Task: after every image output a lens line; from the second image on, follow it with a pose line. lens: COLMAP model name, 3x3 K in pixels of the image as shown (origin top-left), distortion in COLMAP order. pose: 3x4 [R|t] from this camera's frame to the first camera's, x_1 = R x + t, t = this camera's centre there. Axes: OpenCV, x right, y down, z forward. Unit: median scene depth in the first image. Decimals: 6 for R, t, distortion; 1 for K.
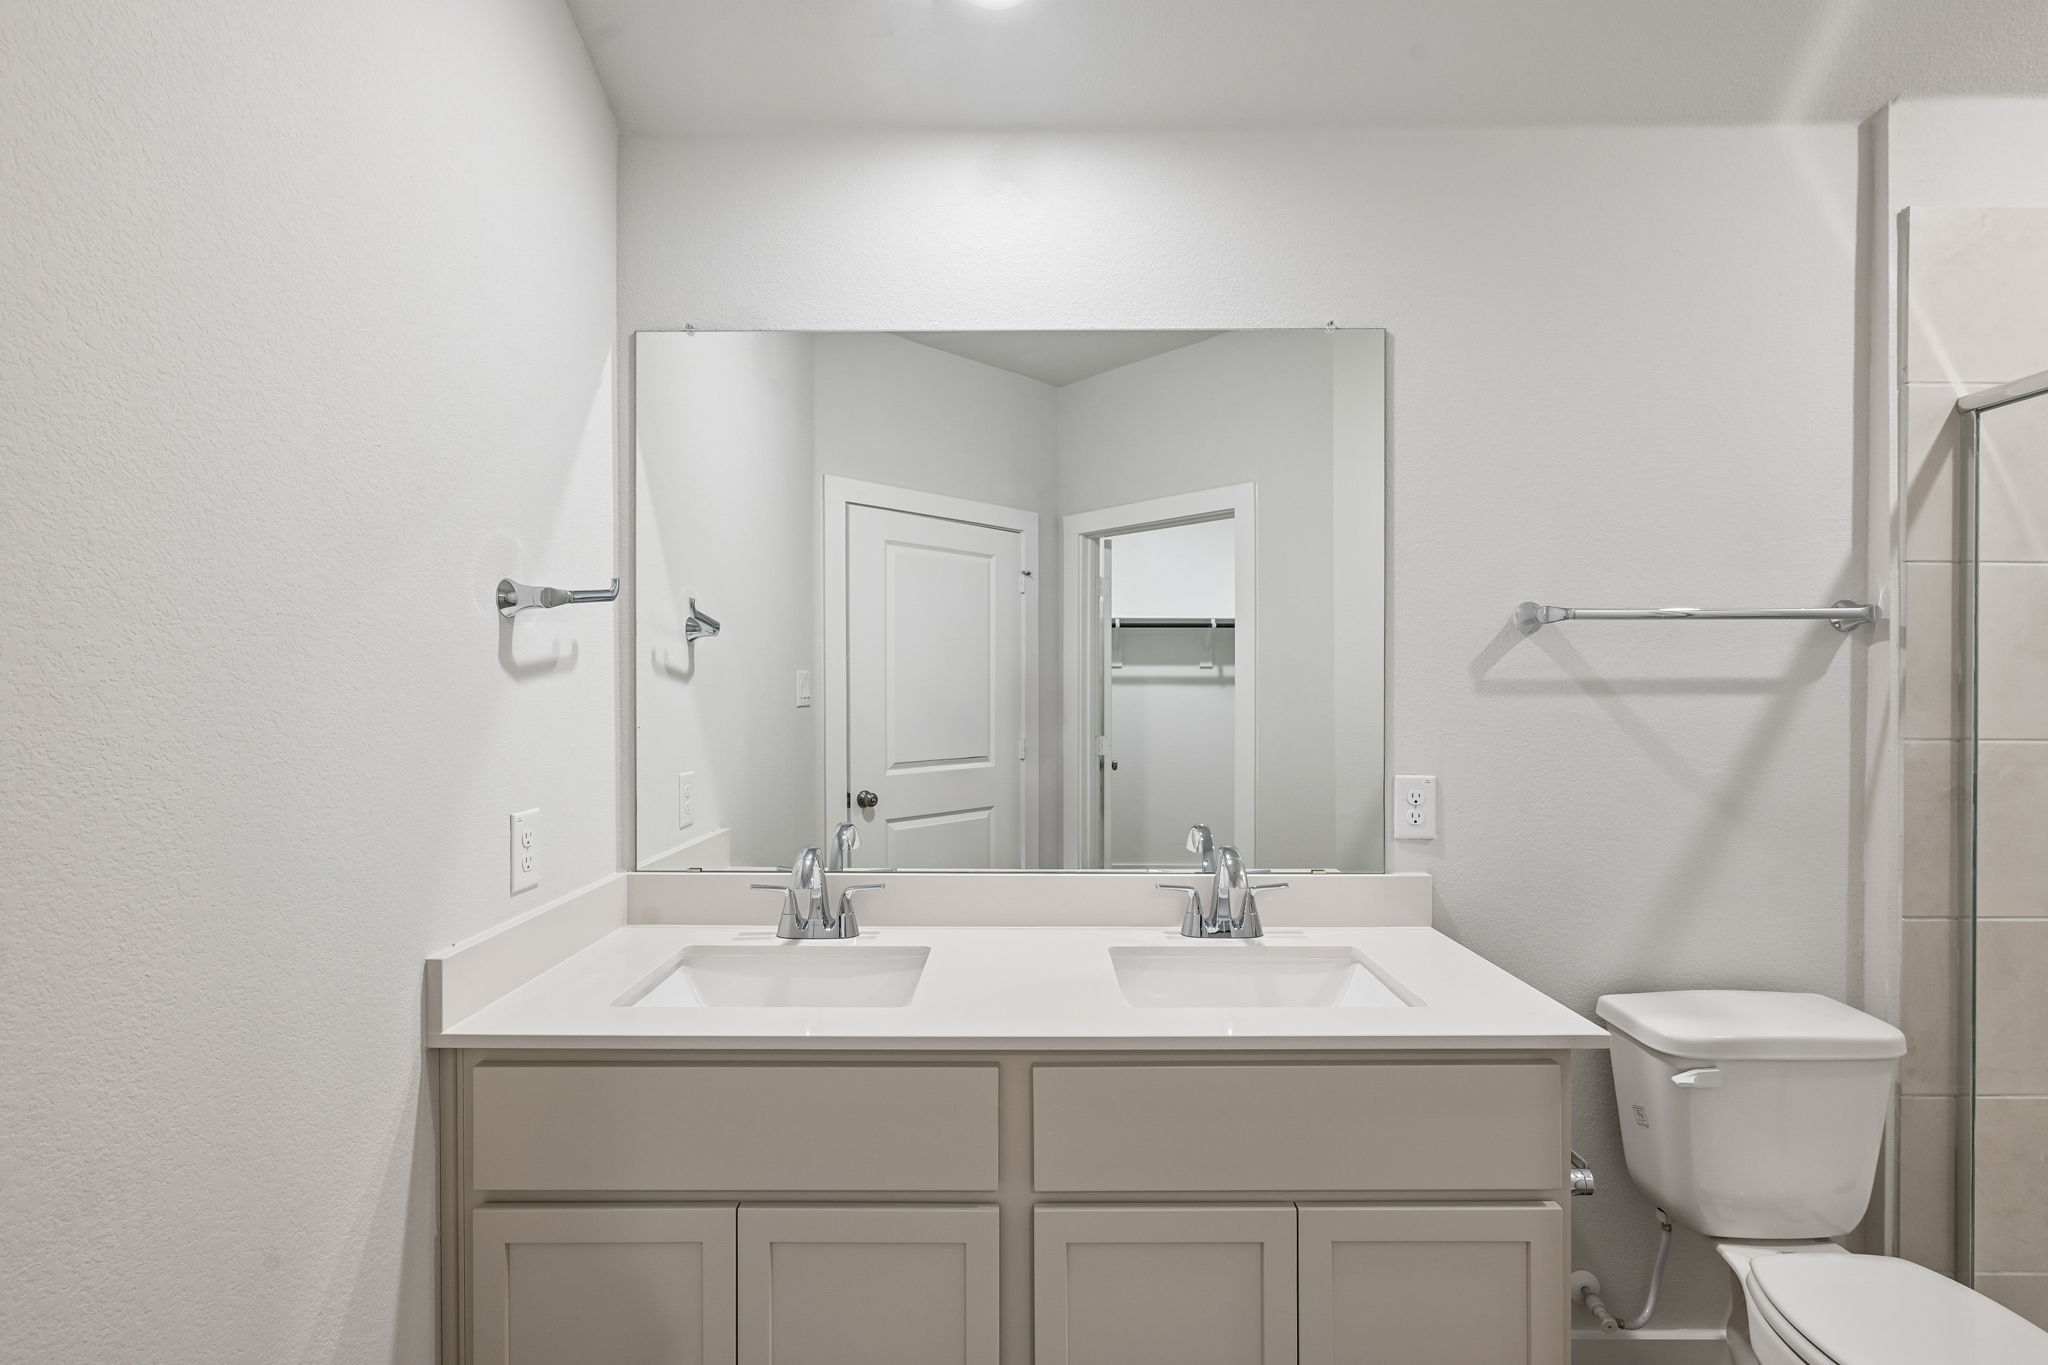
lens RADIAL K [[938.1, 0, 1021.7], [0, 938.1, 688.0], [0, 0, 1]] dist [0.001284, 0.000223]
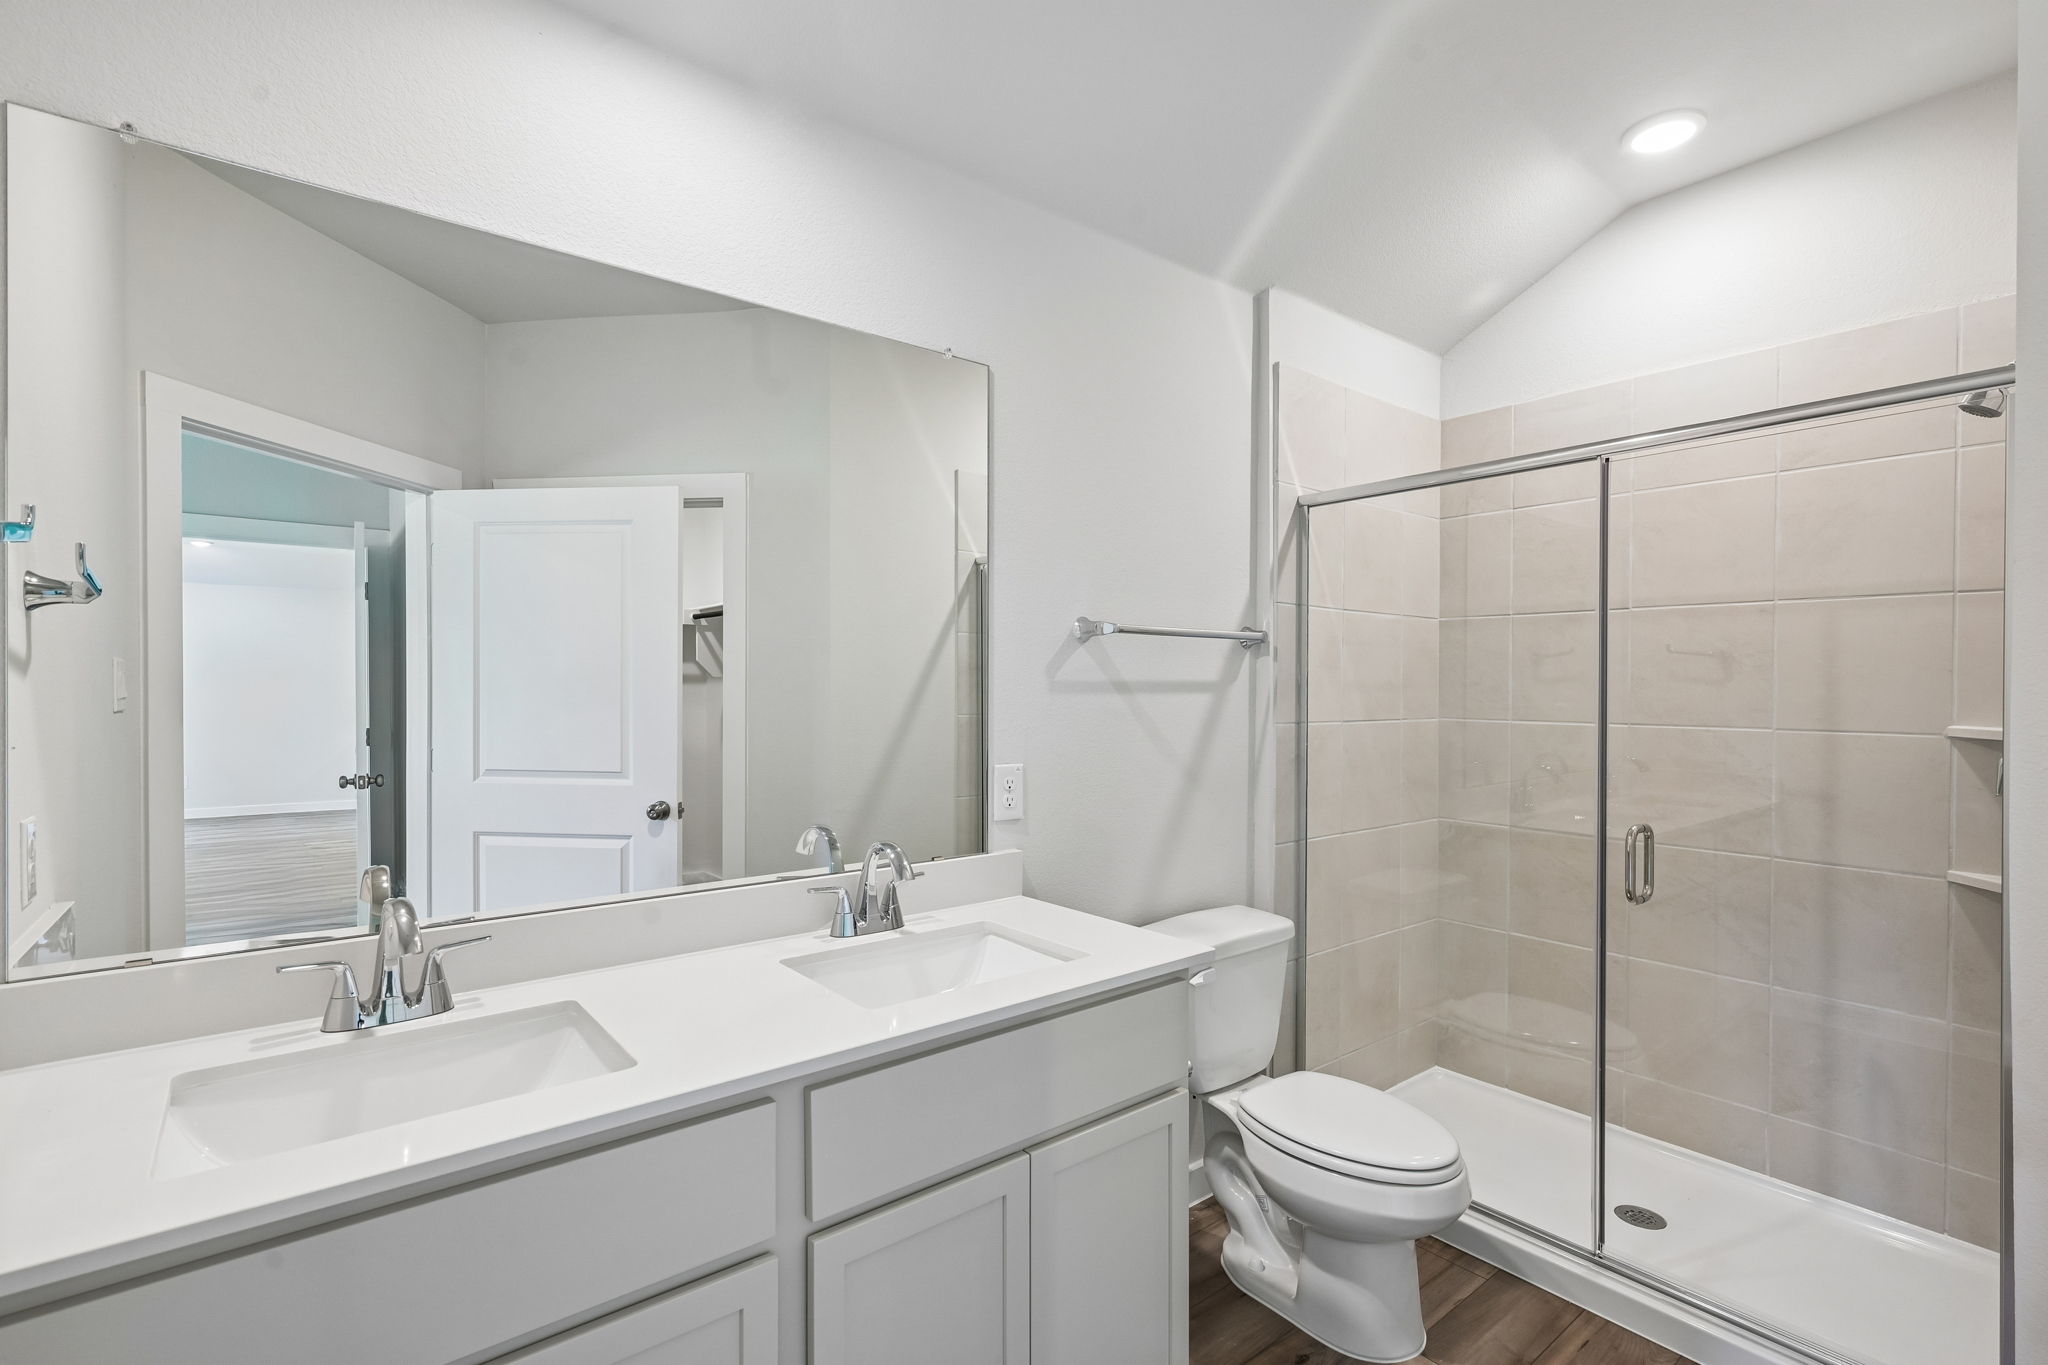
lens RADIAL K [[969.9, 0, 1022.7], [0, 969.9, 690.2], [0, 0, 1]] dist [0.005549, -0.001601]
pose [[0.762721, 0.001714, 0.646726, -0.338598], [-0.004332, 0.999988, 0.002460, 0.000655], [-0.646714, -0.004678, 0.762719, 0.095632]]
